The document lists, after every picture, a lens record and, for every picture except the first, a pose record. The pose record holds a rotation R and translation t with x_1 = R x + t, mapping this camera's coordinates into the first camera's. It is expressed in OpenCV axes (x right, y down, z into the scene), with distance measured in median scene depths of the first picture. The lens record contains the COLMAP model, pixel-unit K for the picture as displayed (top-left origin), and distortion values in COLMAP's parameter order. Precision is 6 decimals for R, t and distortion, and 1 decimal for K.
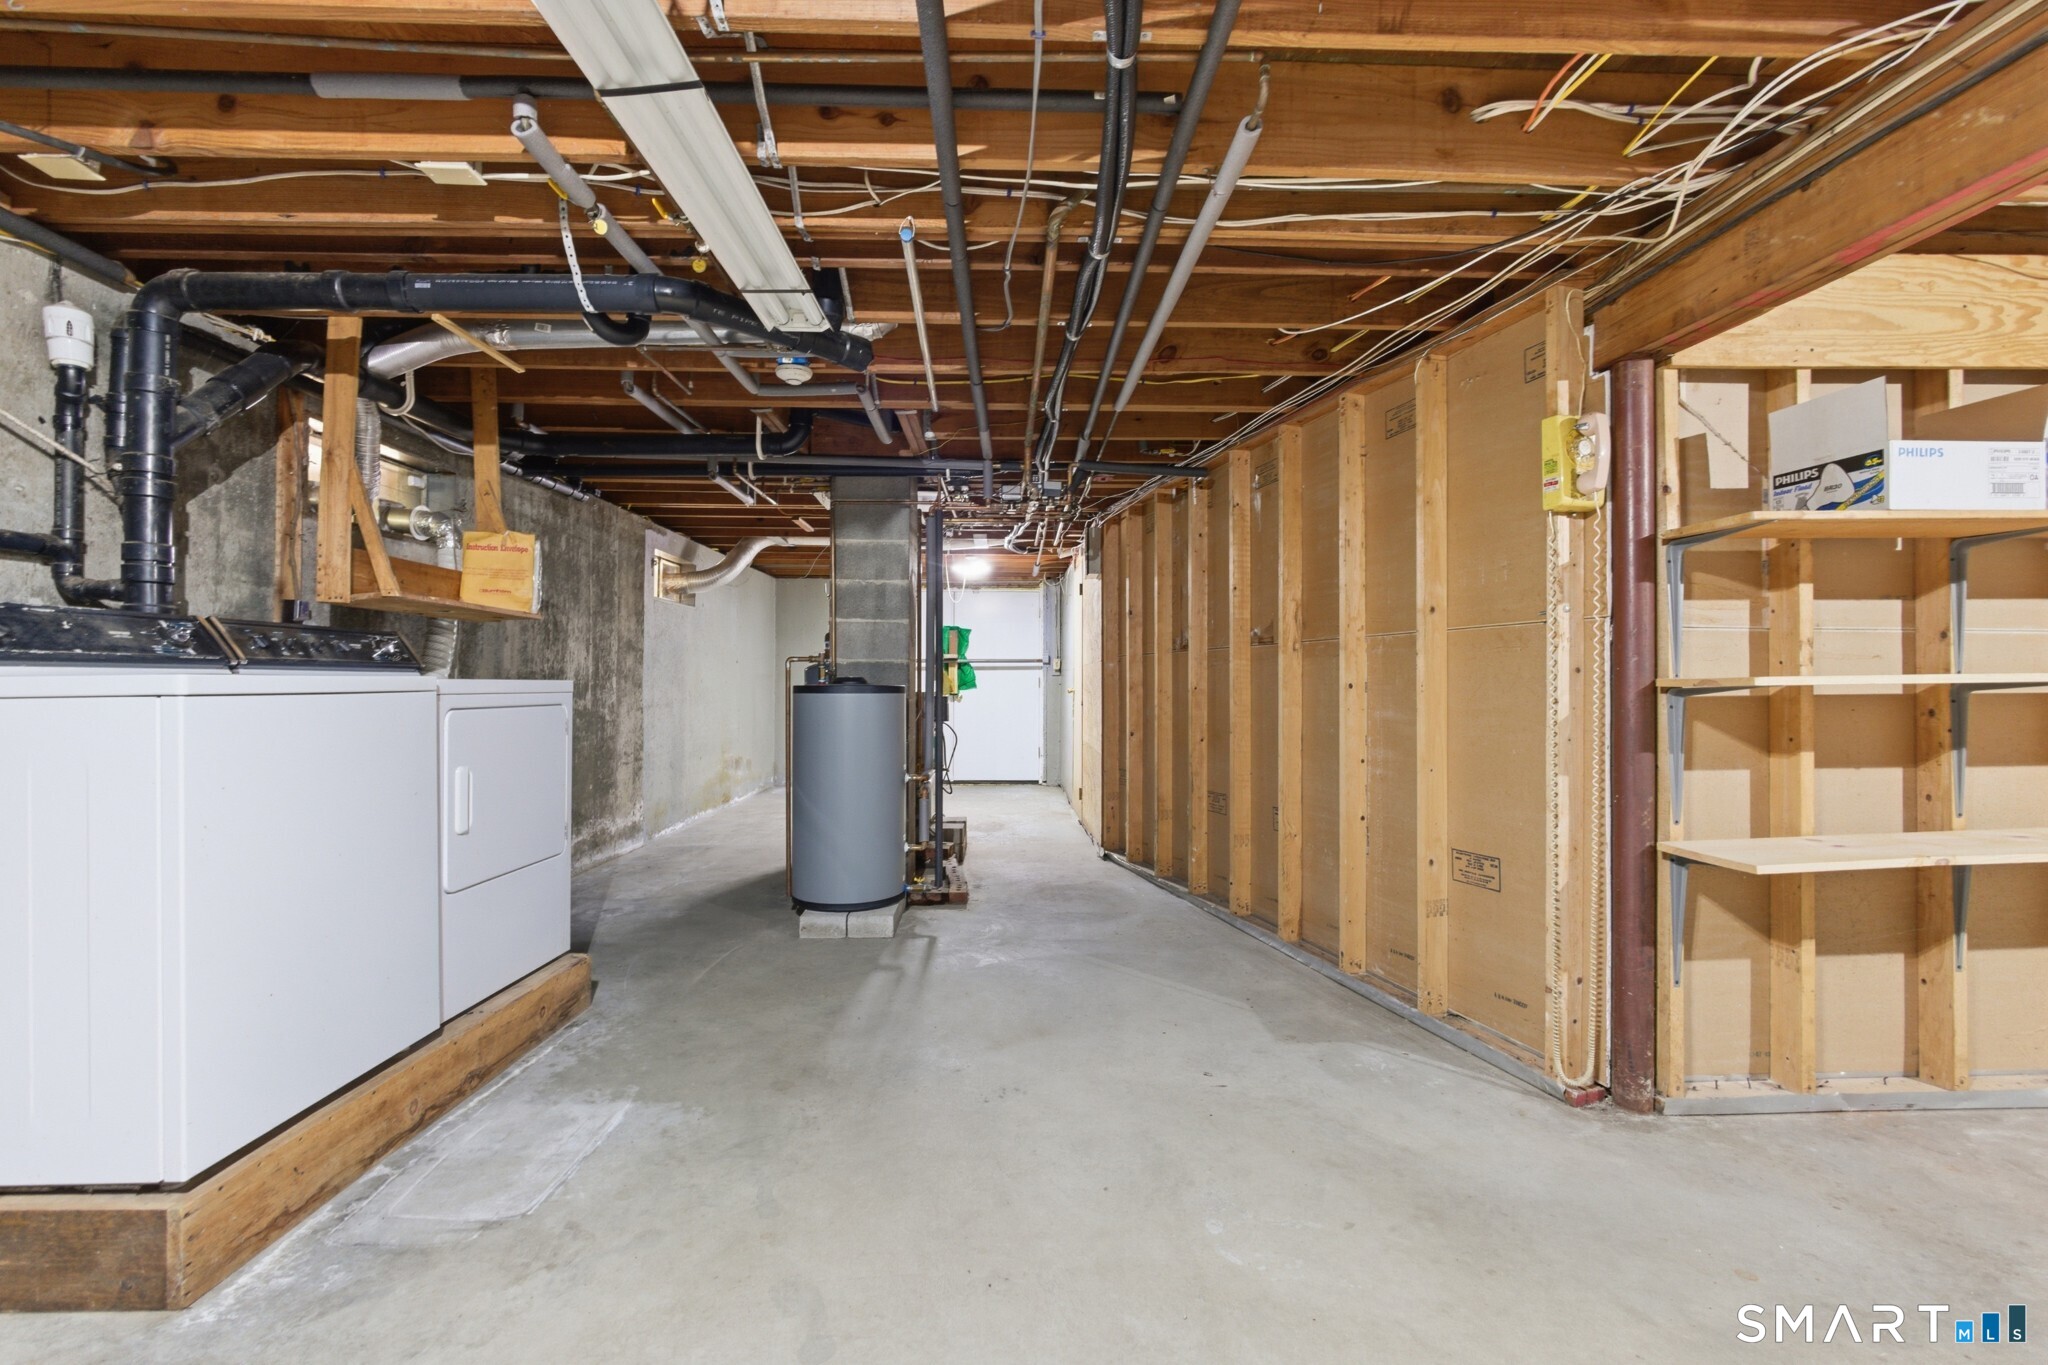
lens RADIAL K [[879.9, 0, 1031.1], [0, 879.9, 675.3], [0, 0, 1]] dist [-0.002054, -0.000284]
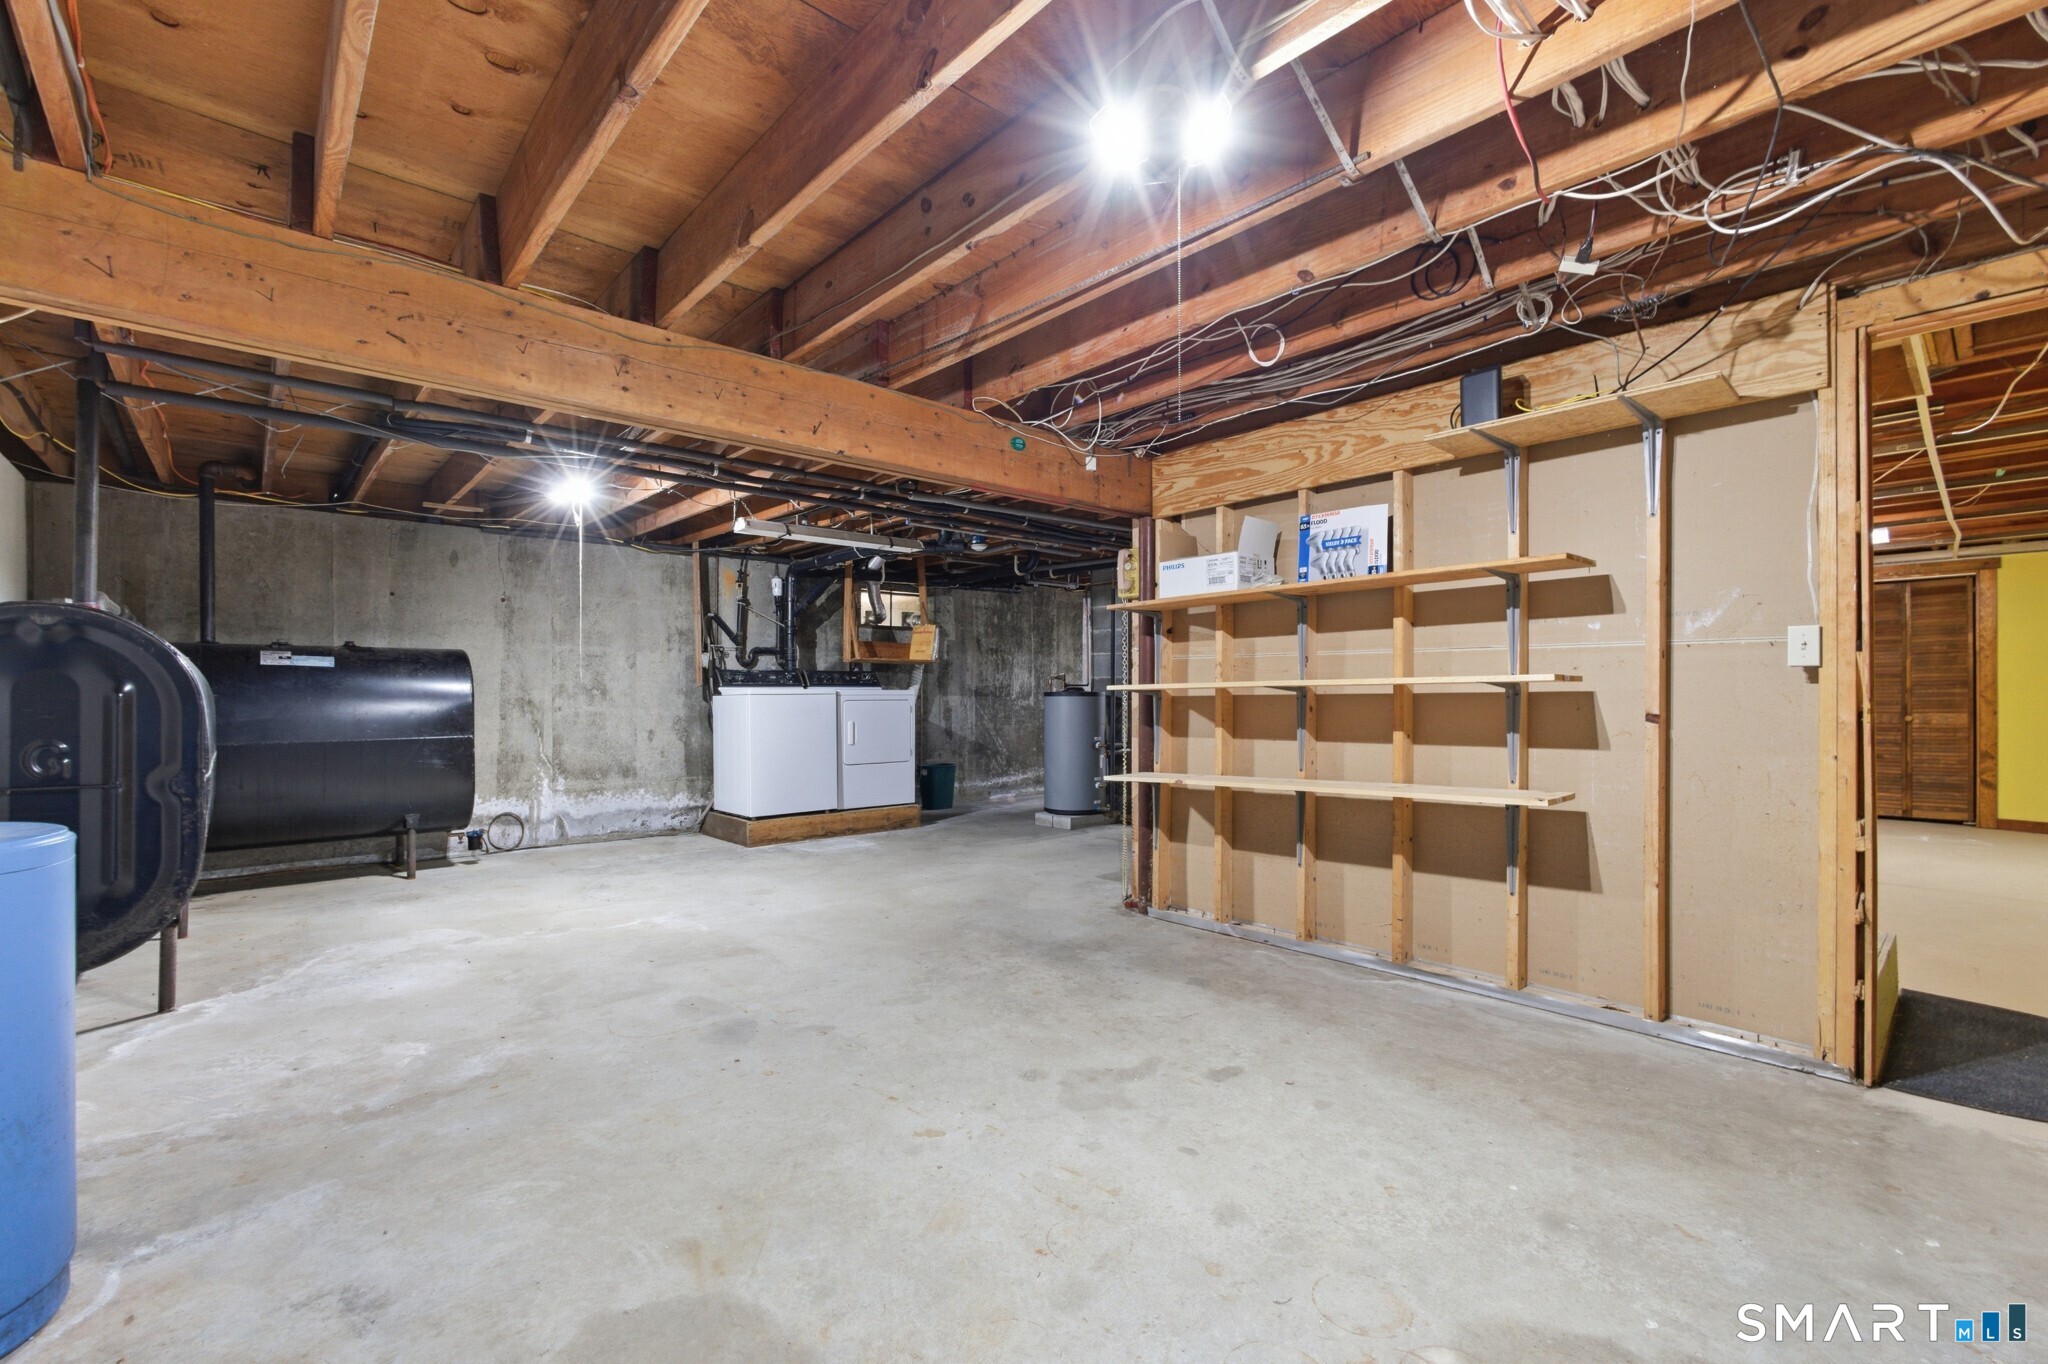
lens RADIAL K [[879.9, 0, 1016.3], [0, 879.9, 689.7], [0, 0, 1]] dist [-0.002054, -0.000284]
pose [[0.641761, -0.004999, -0.766889, 1.956620], [0.009006, 0.999959, 0.001018, 0.007077], [0.766852, -0.007560, 0.641779, -0.425592]]
